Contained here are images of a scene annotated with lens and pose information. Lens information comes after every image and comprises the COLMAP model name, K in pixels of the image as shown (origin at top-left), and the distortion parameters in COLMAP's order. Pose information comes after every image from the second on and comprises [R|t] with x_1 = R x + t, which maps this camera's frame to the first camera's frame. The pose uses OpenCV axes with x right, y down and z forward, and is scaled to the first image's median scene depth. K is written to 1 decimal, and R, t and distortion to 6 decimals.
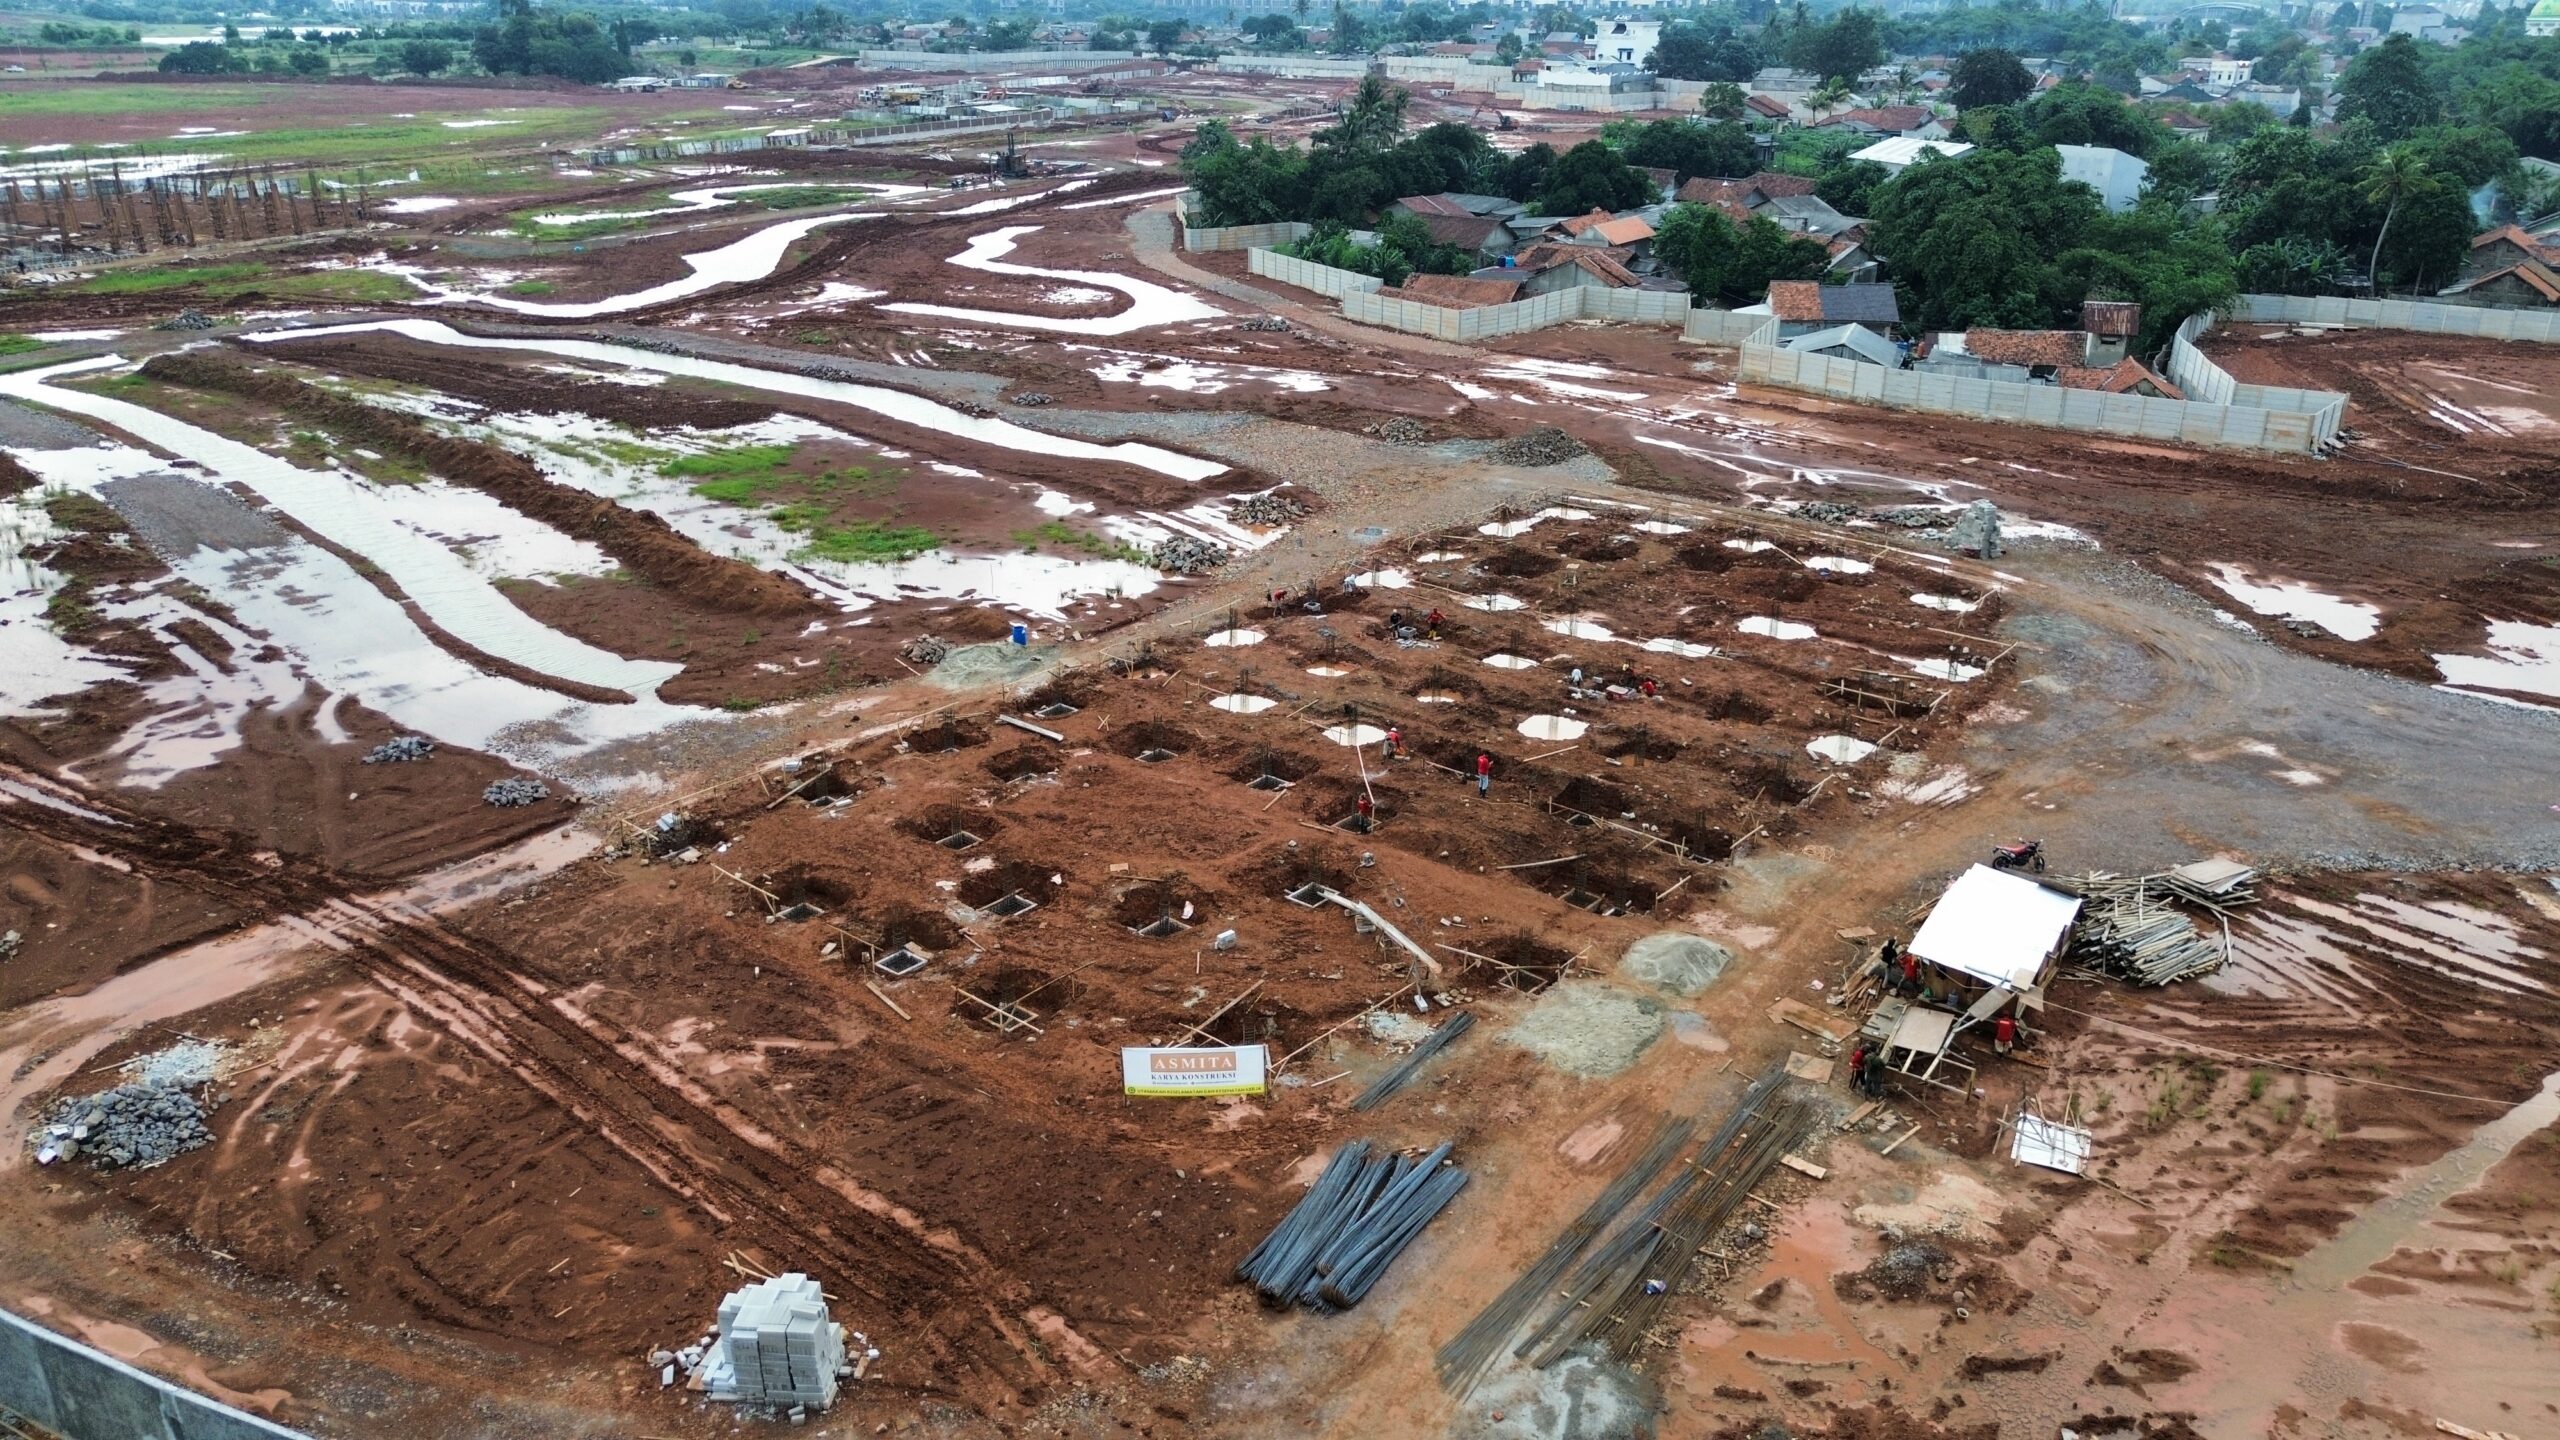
lens RADIAL K [[1797.5, 0, 1274.0], [0, 1797.5, 714.2], [0, 0, 1]] dist [0.031046, -0.013024]
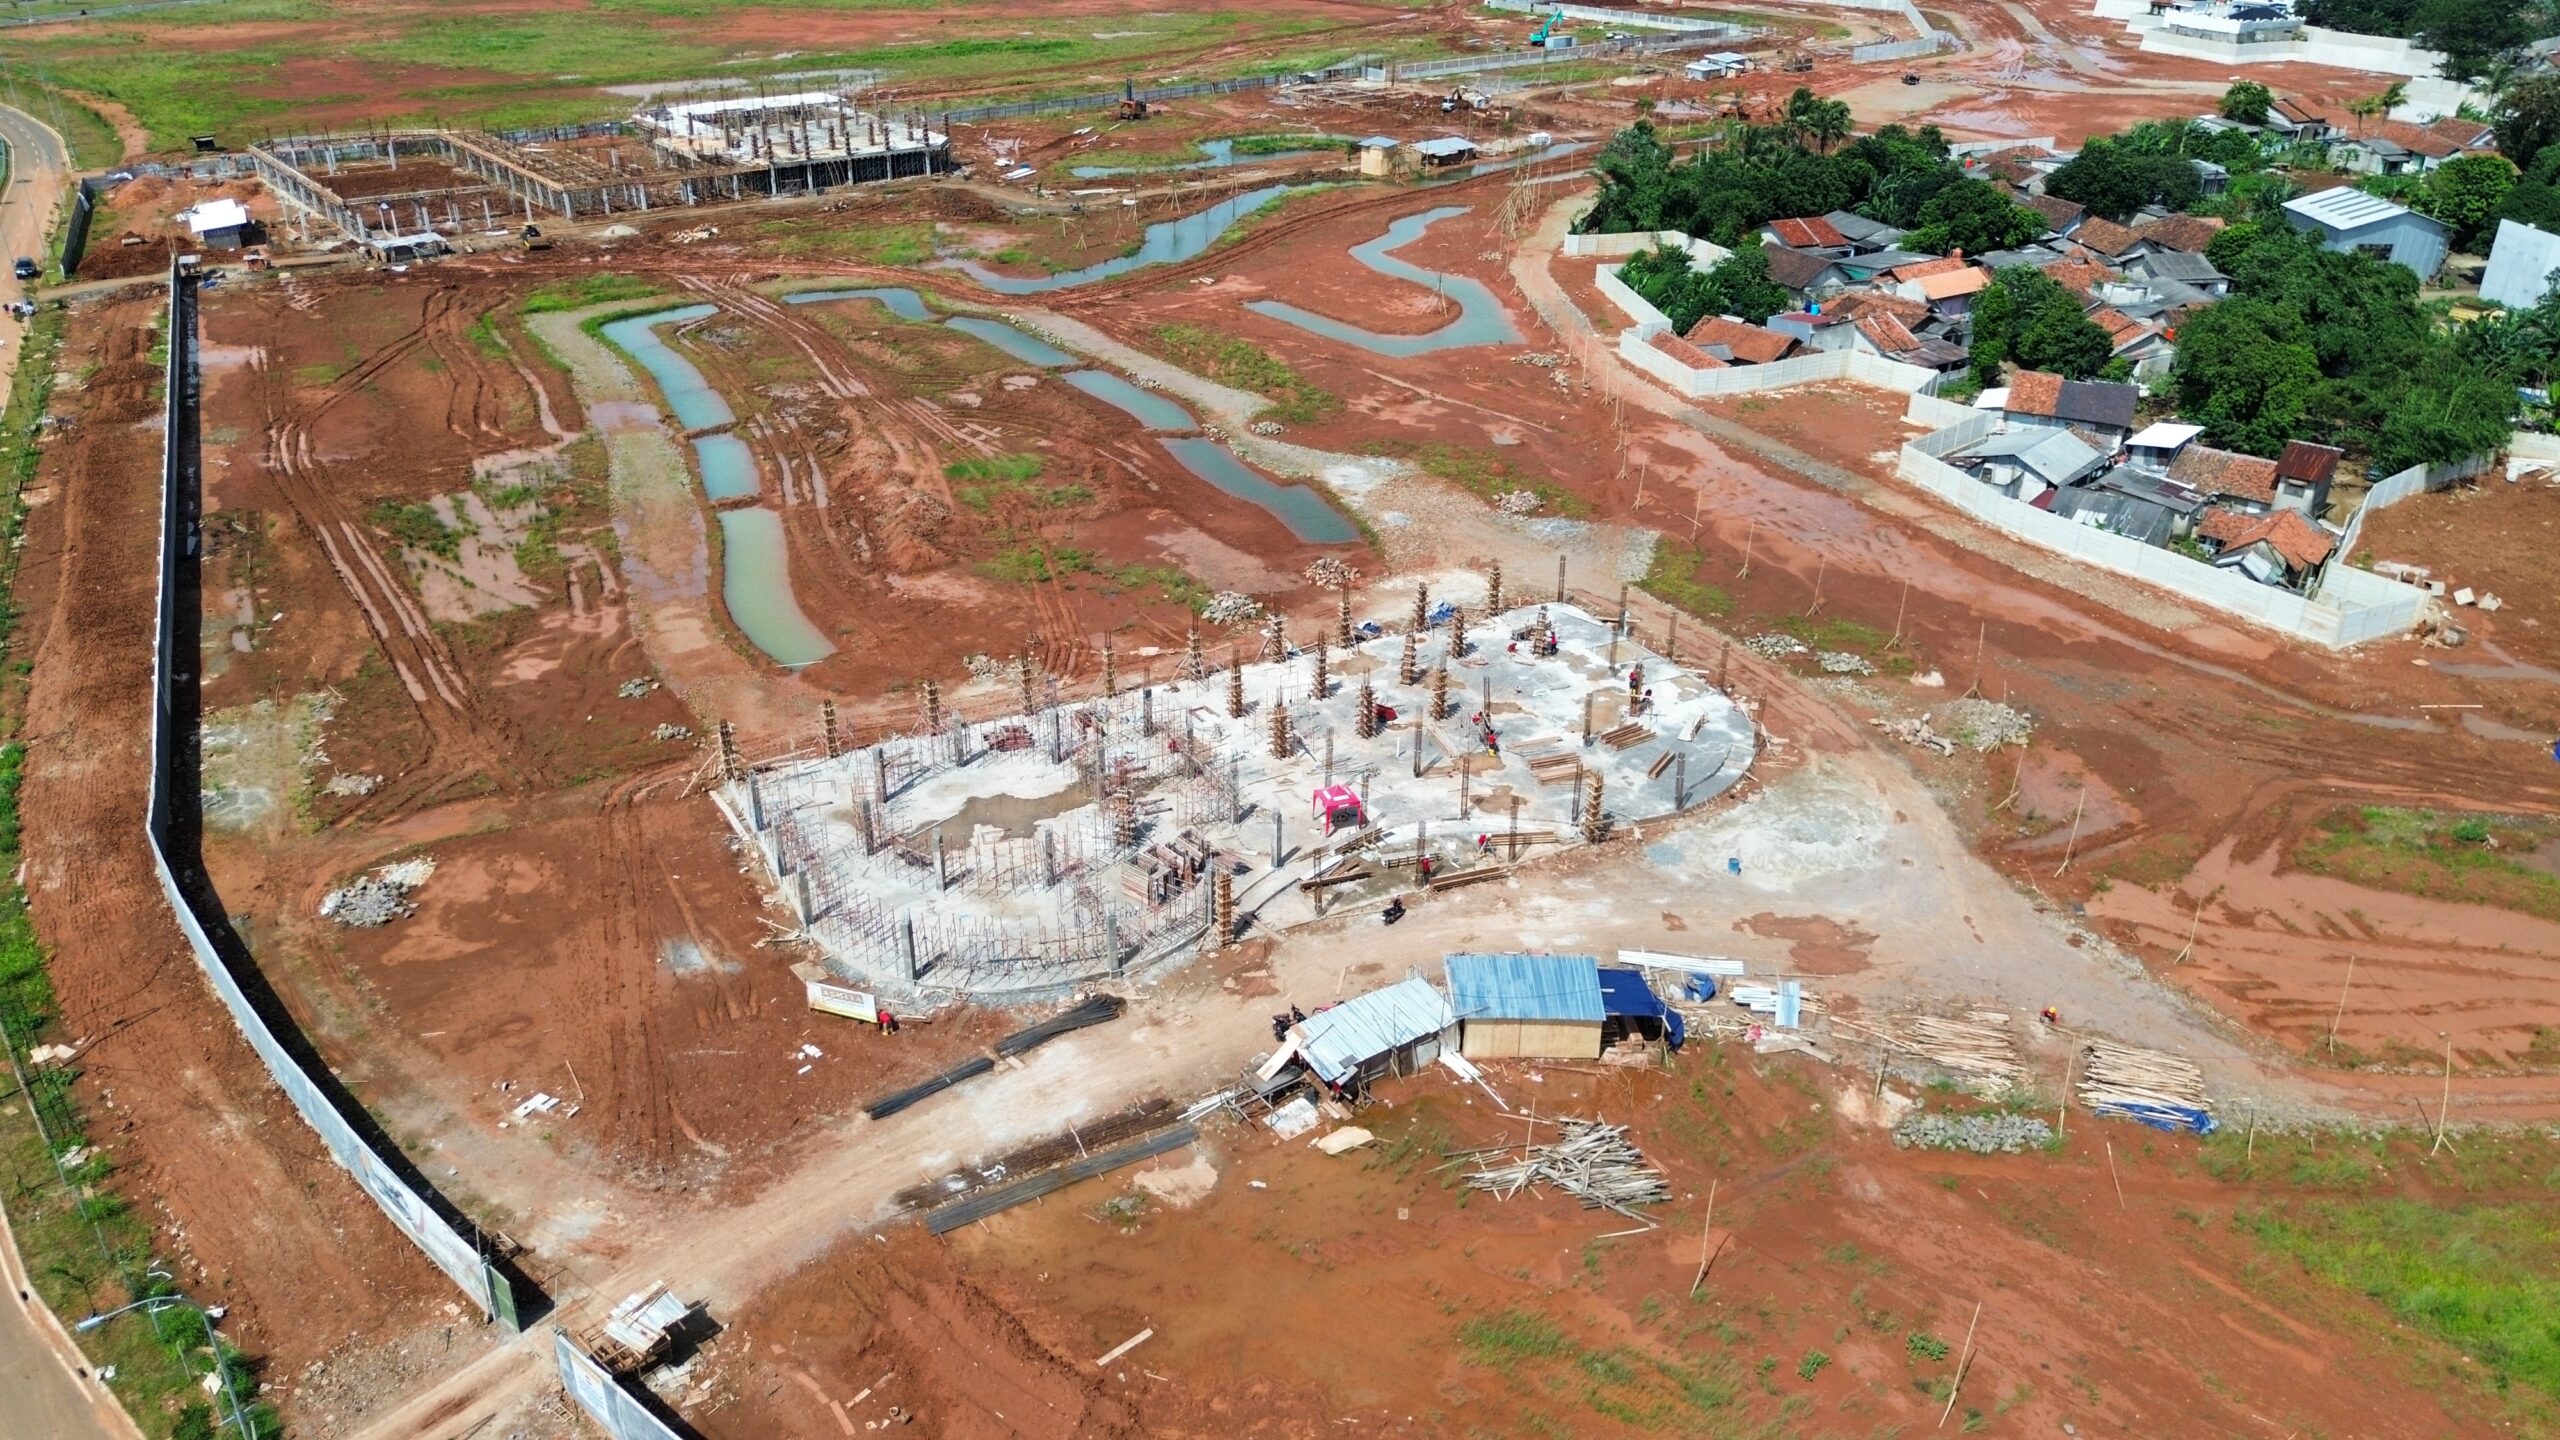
lens RADIAL K [[1797.5, 0, 1280.5], [0, 1797.5, 737.9], [0, 0, 1]] dist [0.031046, -0.013024]
pose [[0.925147, 0.175360, -0.336677, 0.456465], [-0.142626, 0.982497, 0.119821, -0.162119], [0.351796, -0.062834, 0.933965, -0.228510]]
